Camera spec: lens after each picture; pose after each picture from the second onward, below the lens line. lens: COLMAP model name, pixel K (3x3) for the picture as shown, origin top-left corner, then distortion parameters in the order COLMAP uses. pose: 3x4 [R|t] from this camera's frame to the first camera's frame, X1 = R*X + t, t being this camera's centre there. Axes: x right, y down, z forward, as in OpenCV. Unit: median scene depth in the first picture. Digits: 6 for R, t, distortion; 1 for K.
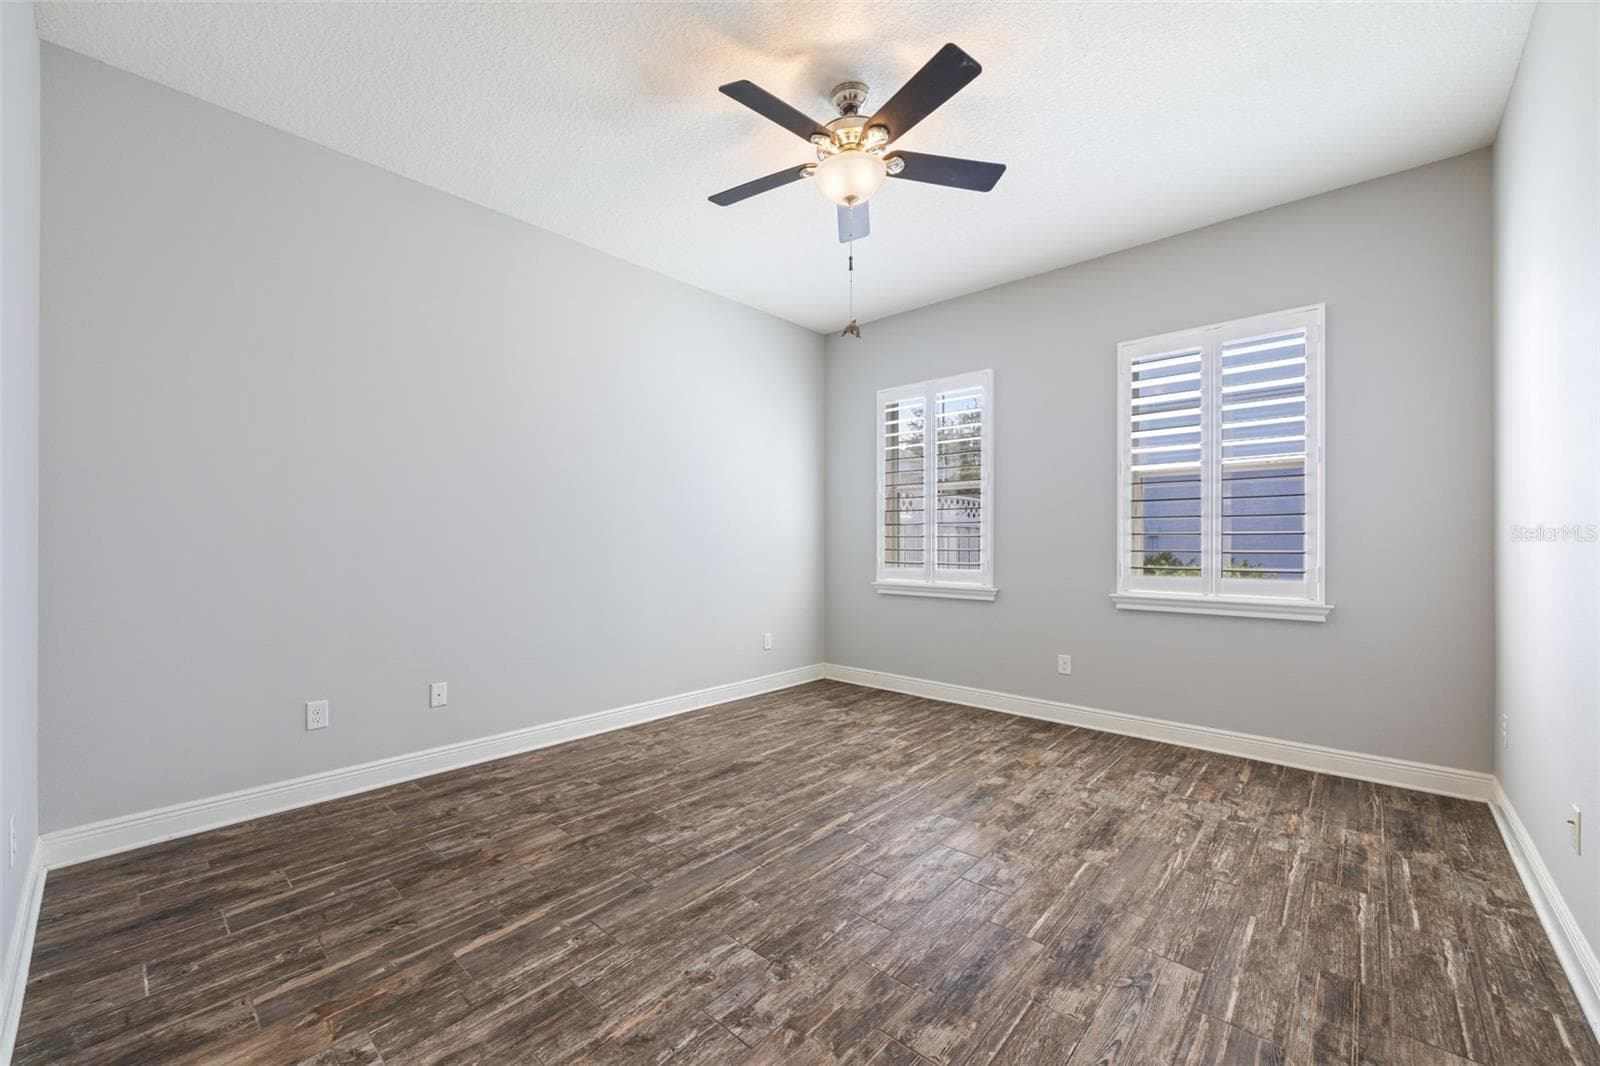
lens RADIAL K [[626.3, 0, 796.3], [0, 626.3, 537.7], [0, 0, 1]] dist [0.002399, 0.000223]
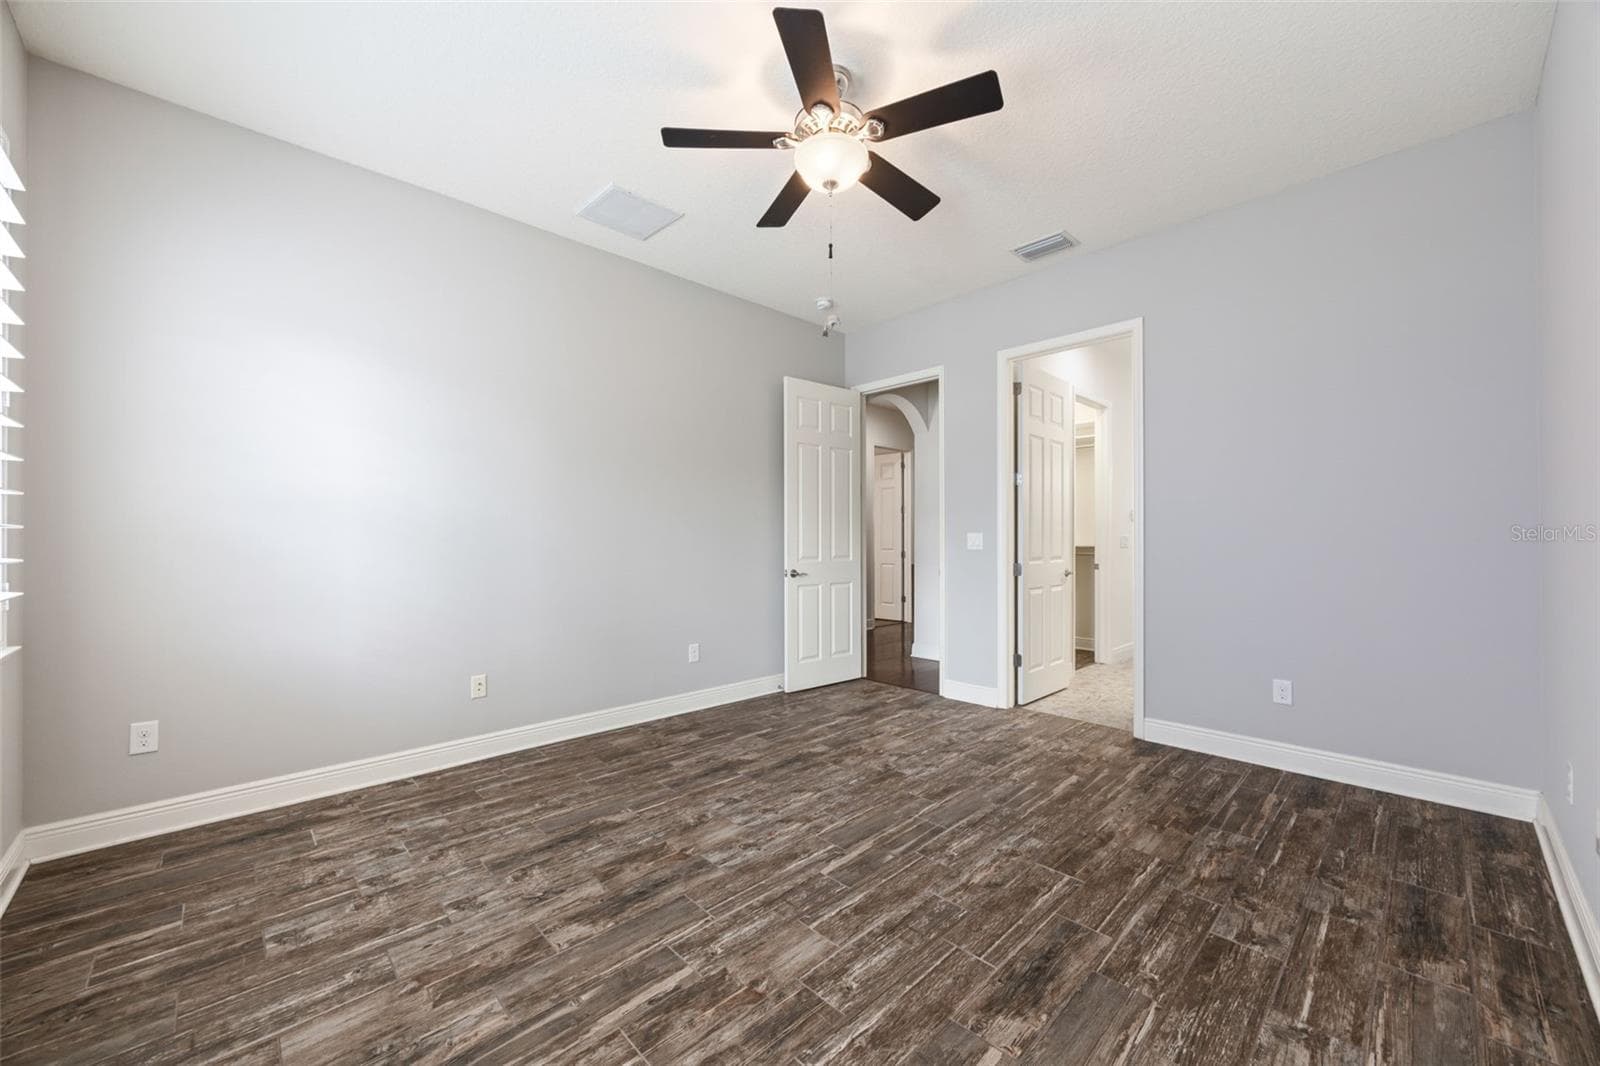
lens RADIAL K [[626.3, 0, 805.9], [0, 626.3, 537.4], [0, 0, 1]] dist [0.002399, 0.000223]
pose [[-0.997268, 0.000212, 0.073870, 0.056467], [-0.000569, 0.999944, -0.010554, 0.013479], [-0.073868, -0.010567, -0.997212, 1.997316]]
